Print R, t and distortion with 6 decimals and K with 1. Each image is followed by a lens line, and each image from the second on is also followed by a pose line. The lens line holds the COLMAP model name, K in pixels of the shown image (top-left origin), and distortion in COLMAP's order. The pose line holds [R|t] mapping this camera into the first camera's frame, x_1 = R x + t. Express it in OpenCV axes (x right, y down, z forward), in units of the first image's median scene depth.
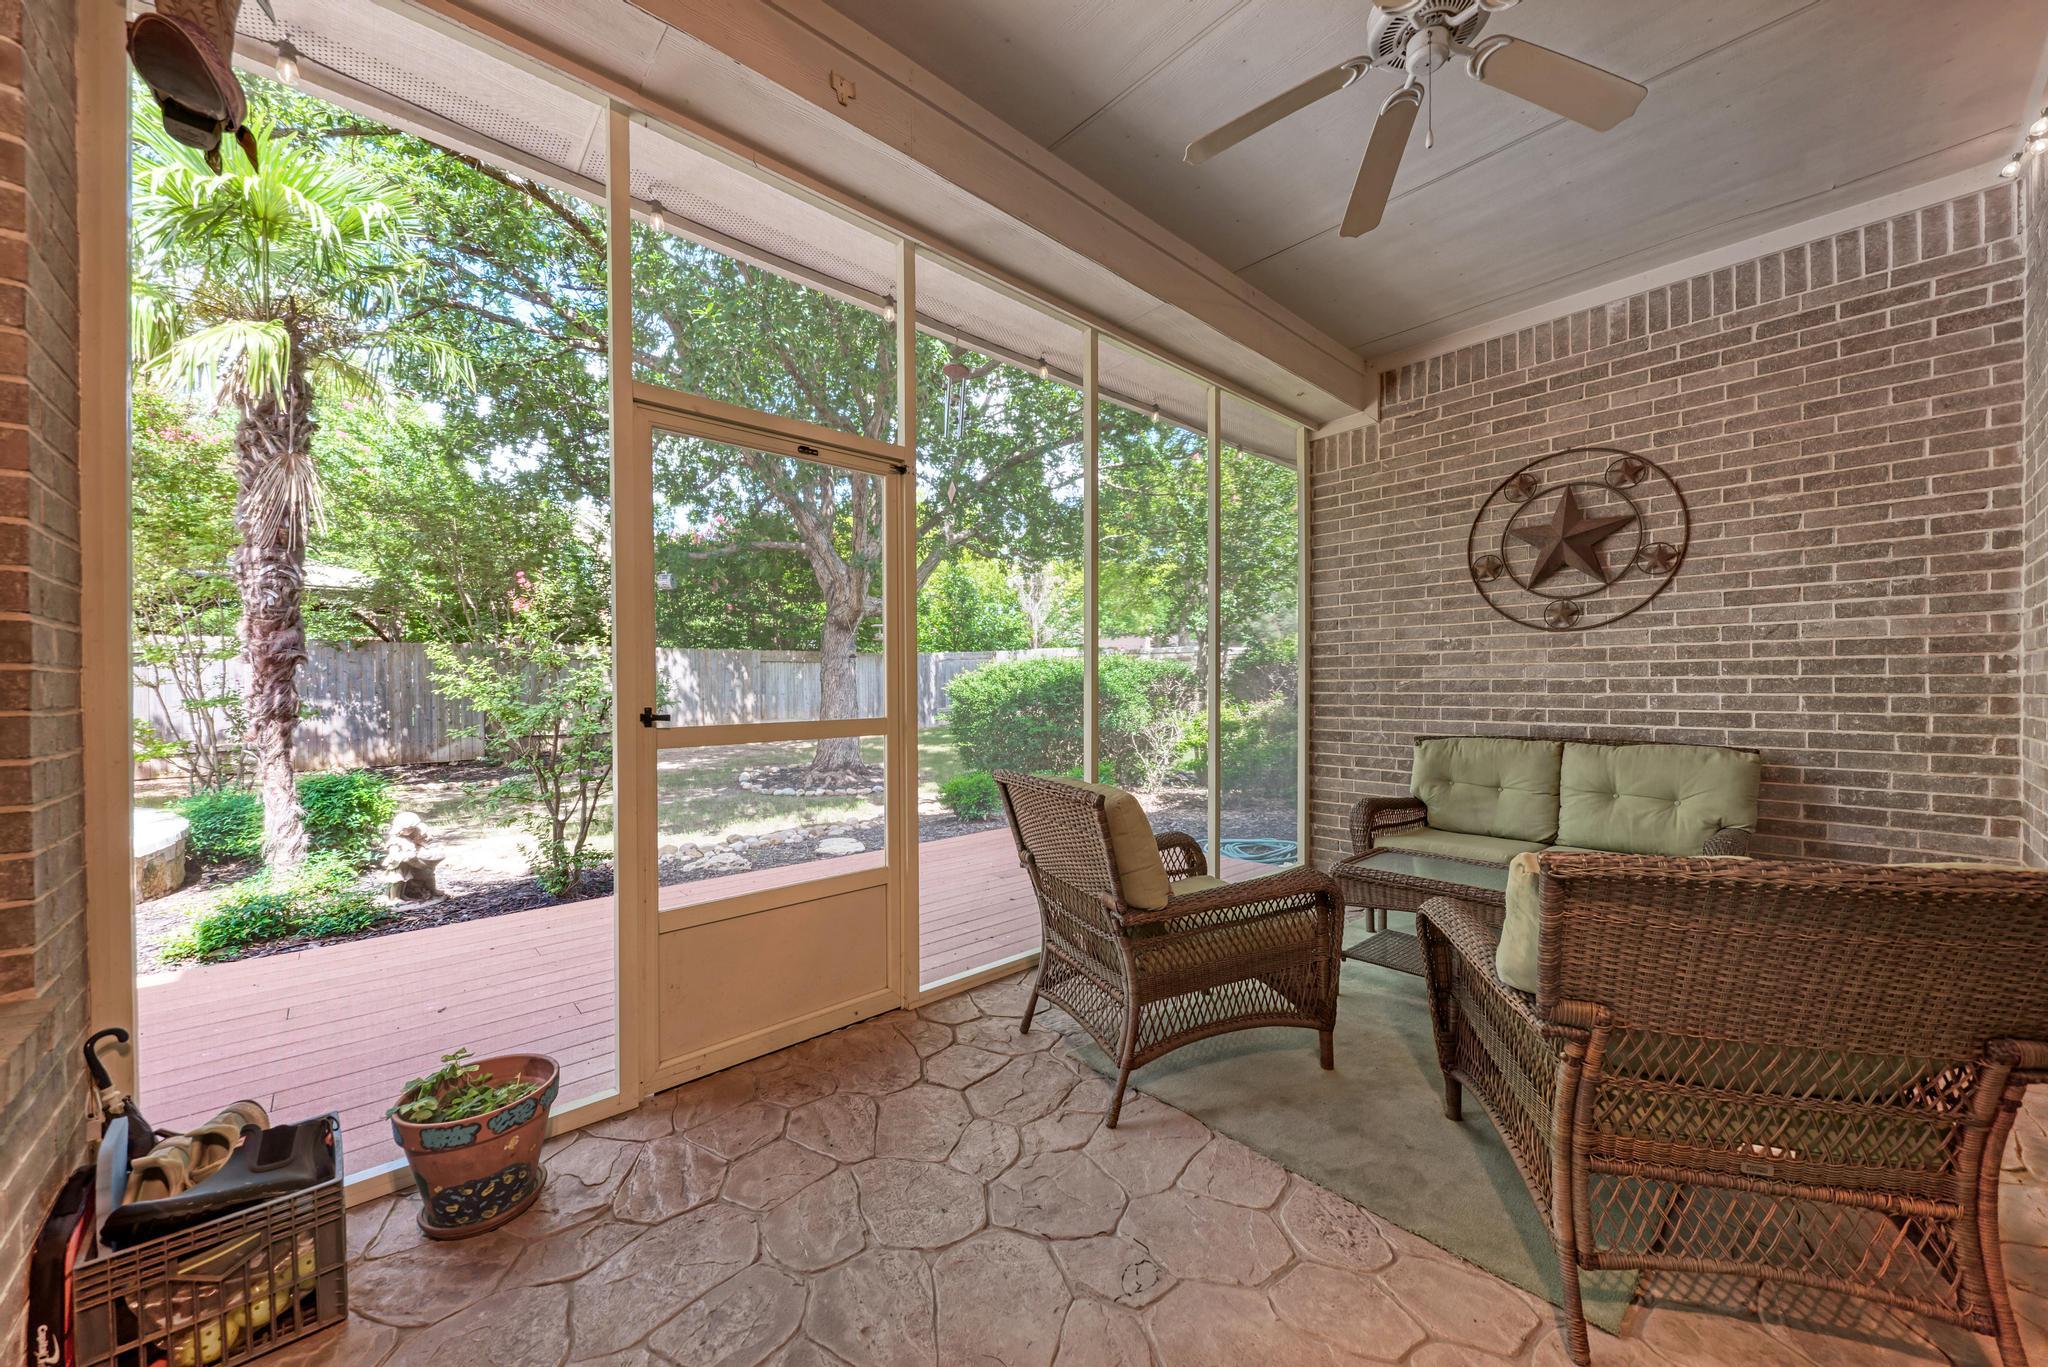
lens RADIAL K [[747.7, 0, 1022.9], [0, 747.7, 693.1], [0, 0, 1]] dist [0.006973, 0.000116]
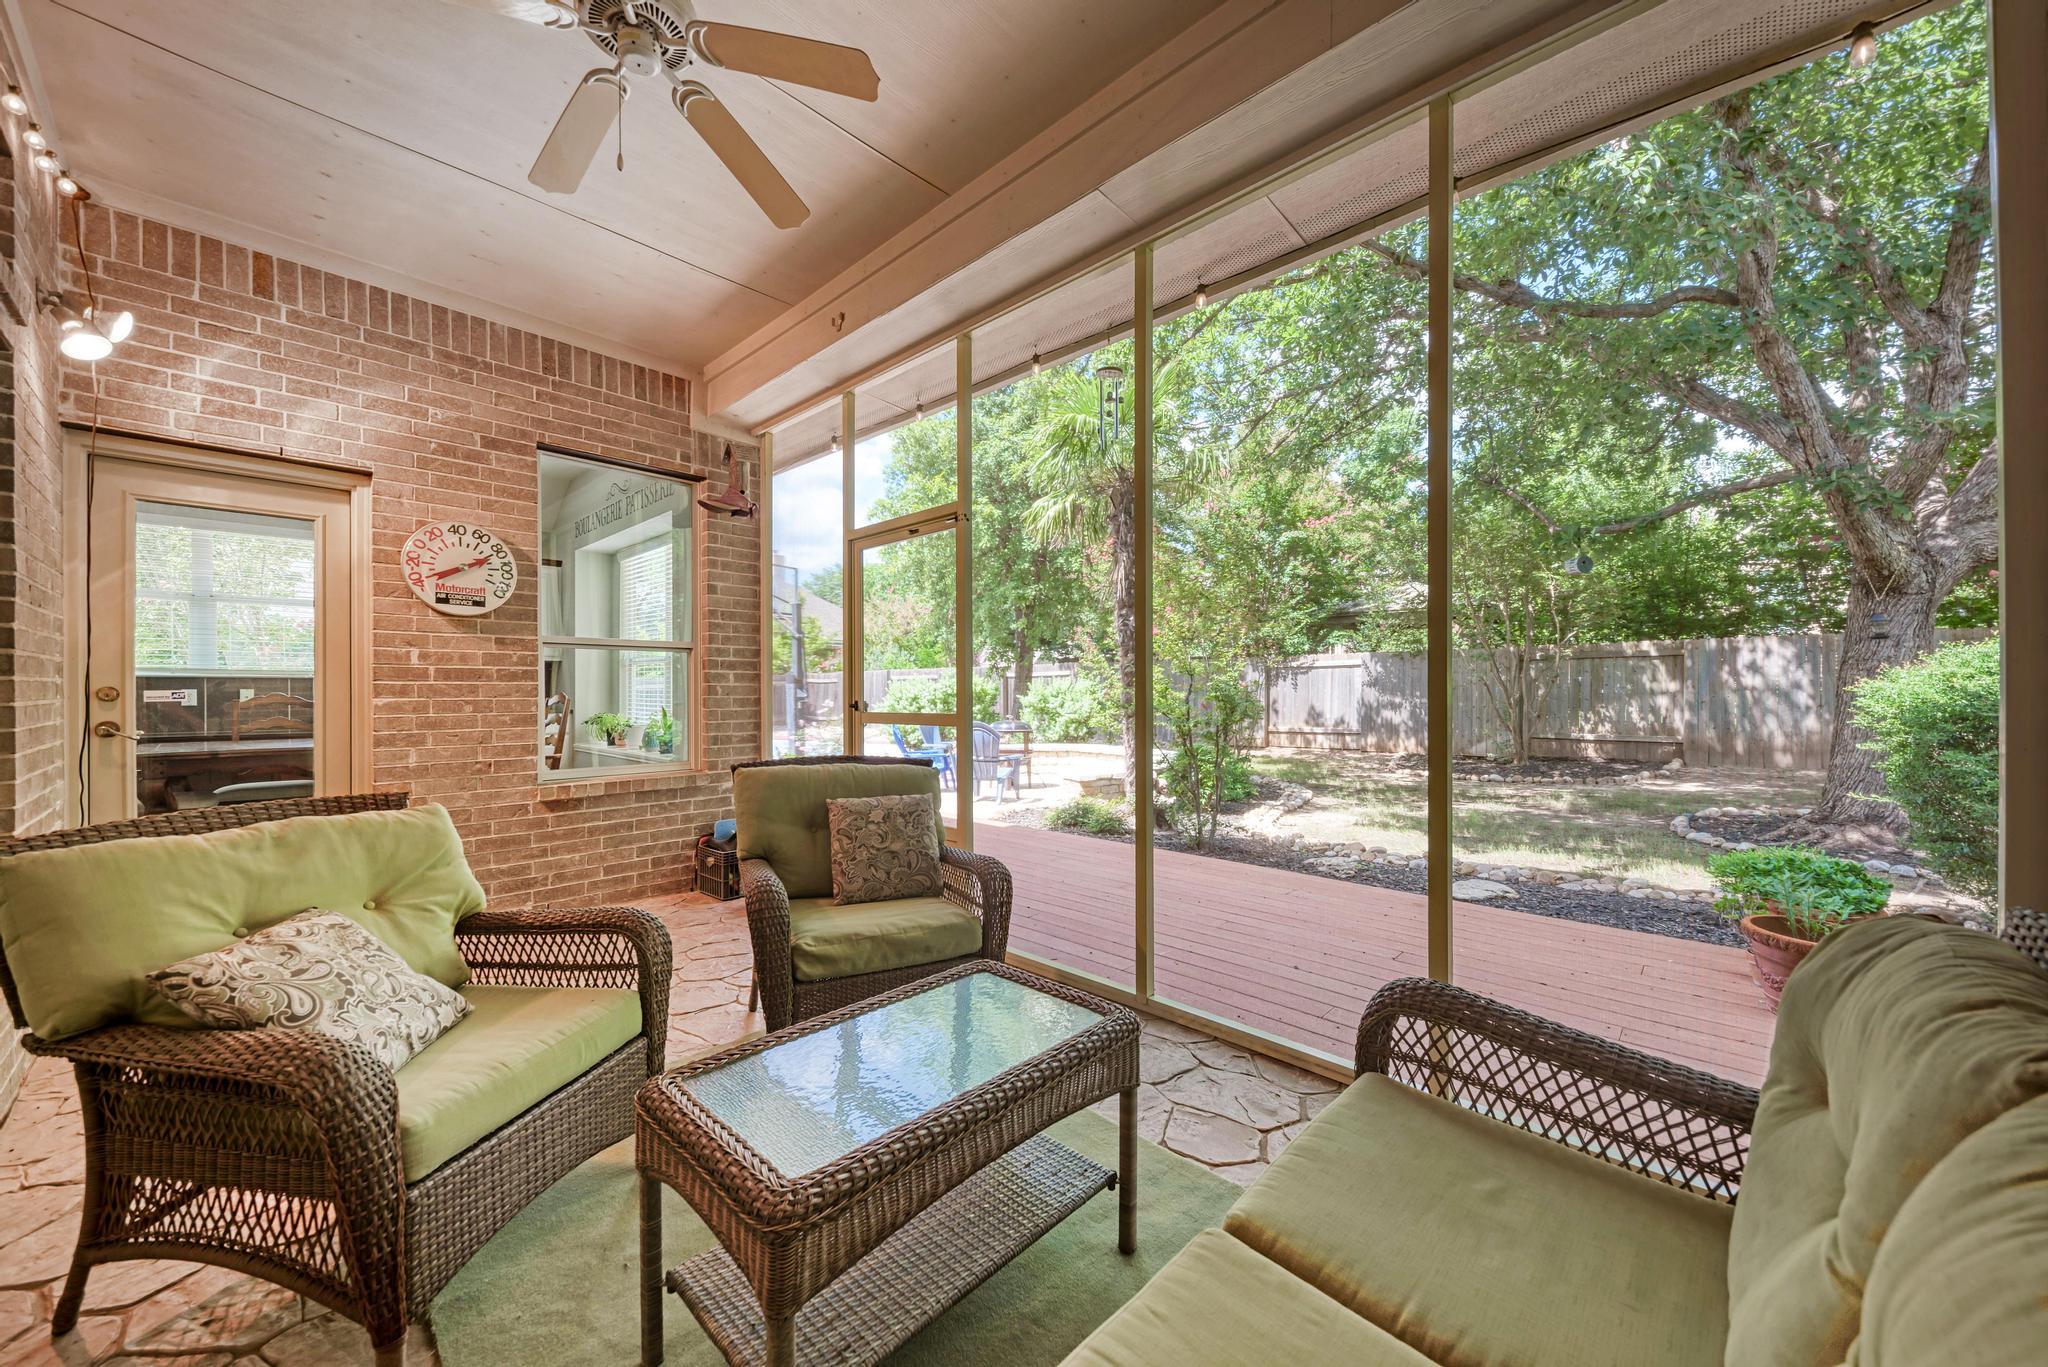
lens RADIAL K [[747.7, 0, 1021.6], [0, 747.7, 692.6], [0, 0, 1]] dist [0.006973, 0.000116]
pose [[0.066091, 0.011133, -0.997751, 0.301653], [-0.008103, 0.999911, 0.010620, -0.005137], [0.997781, 0.007383, 0.066176, 0.277695]]
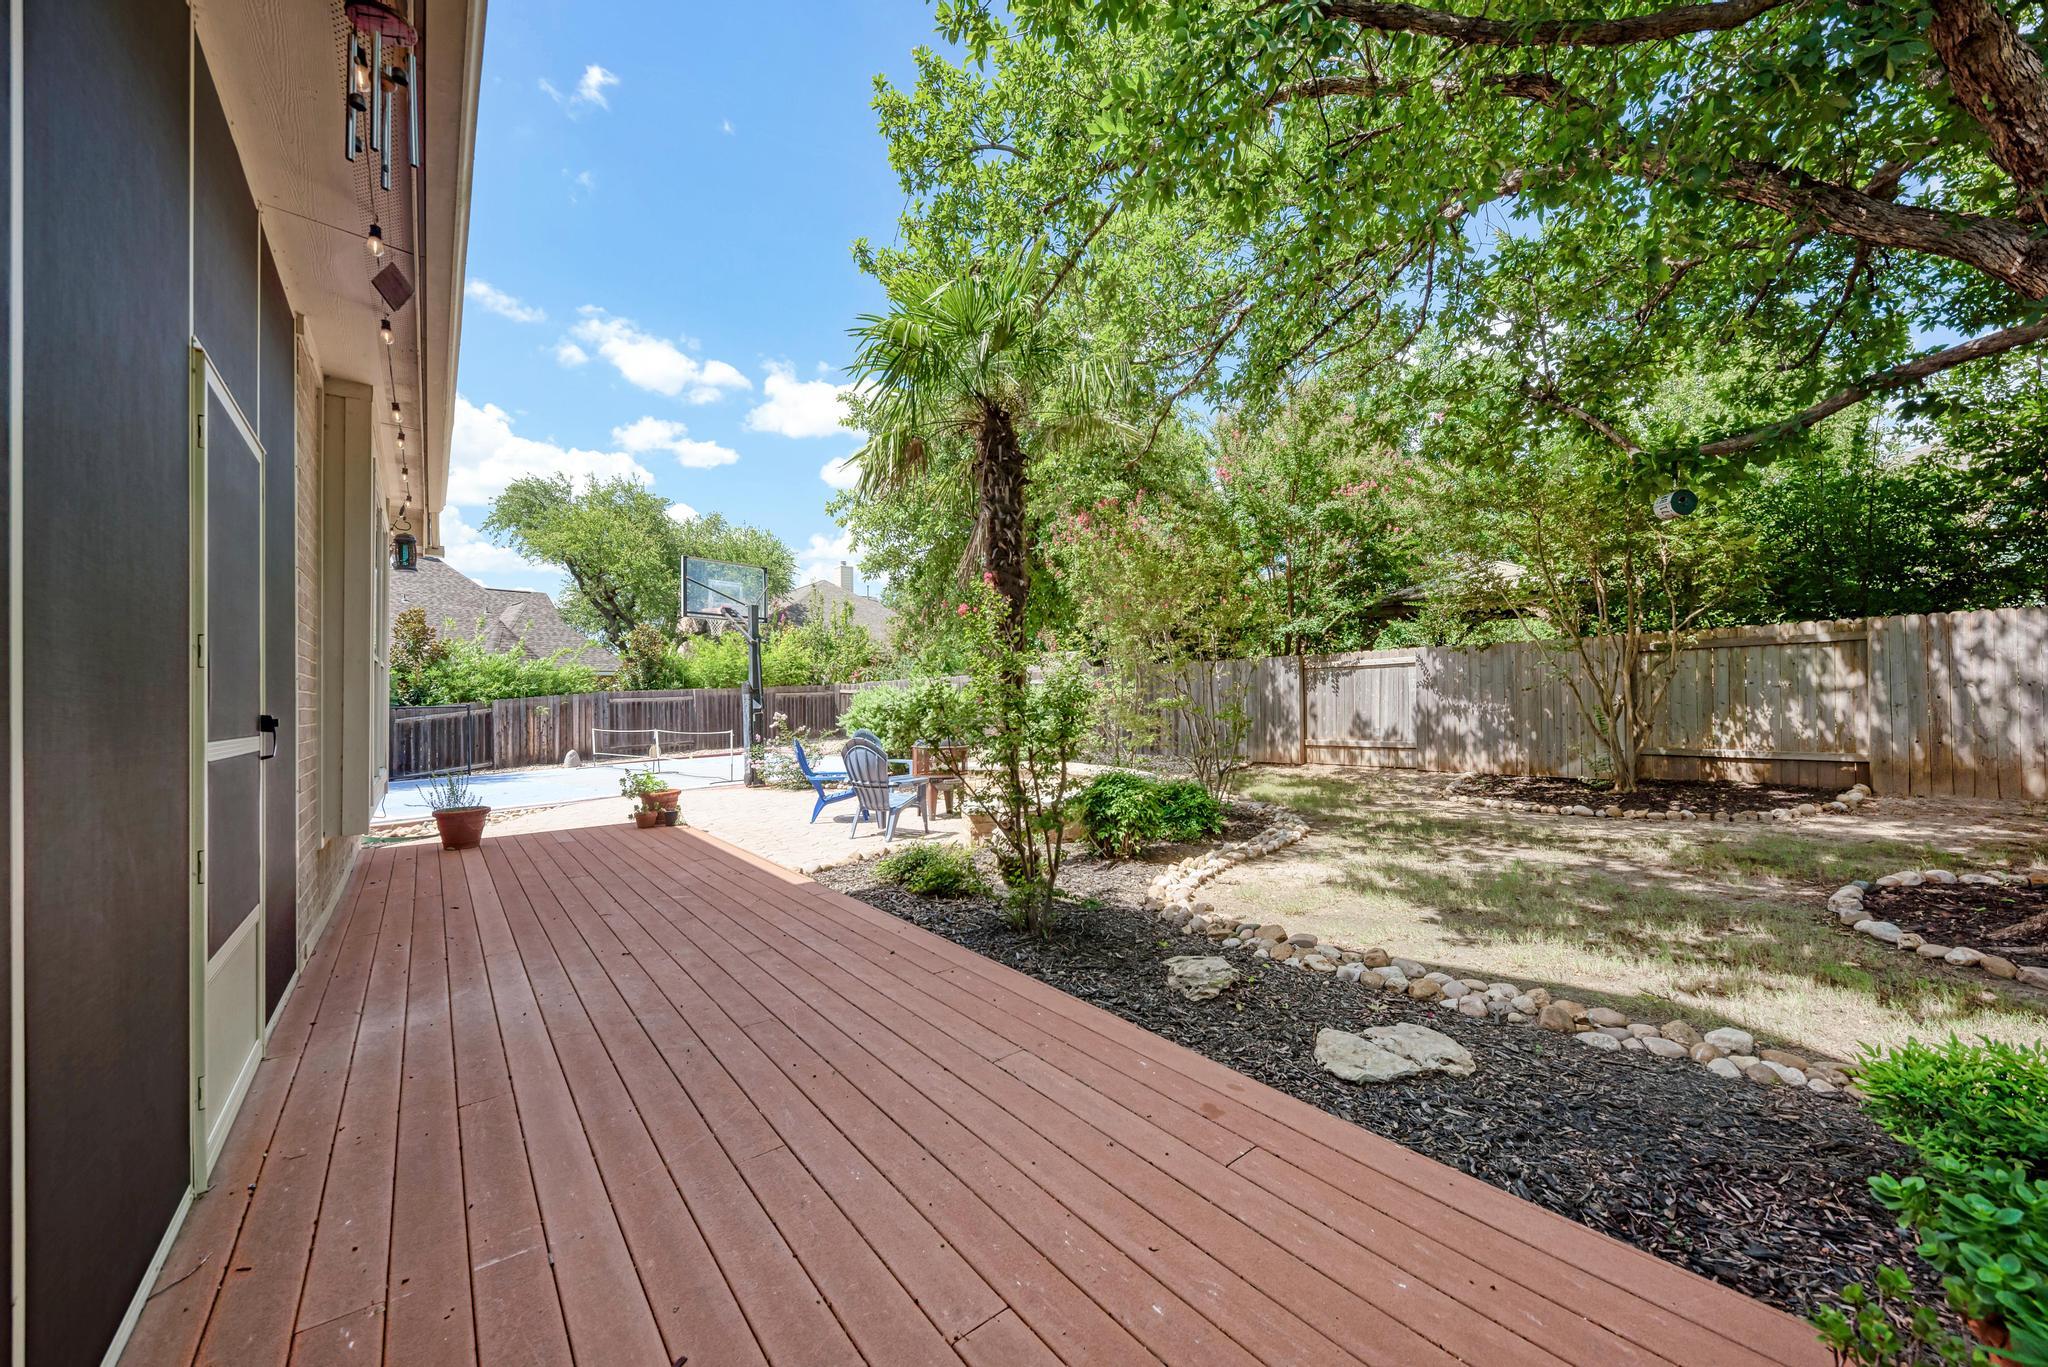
lens RADIAL K [[747.7, 0, 1037.6], [0, 747.7, 685.8], [0, 0, 1]] dist [0.006973, 0.000116]
pose [[-0.061956, -0.011949, -0.998007, 0.115065], [0.005753, 0.999907, -0.012329, -0.000844], [0.998062, -0.006505, -0.061882, 0.491530]]
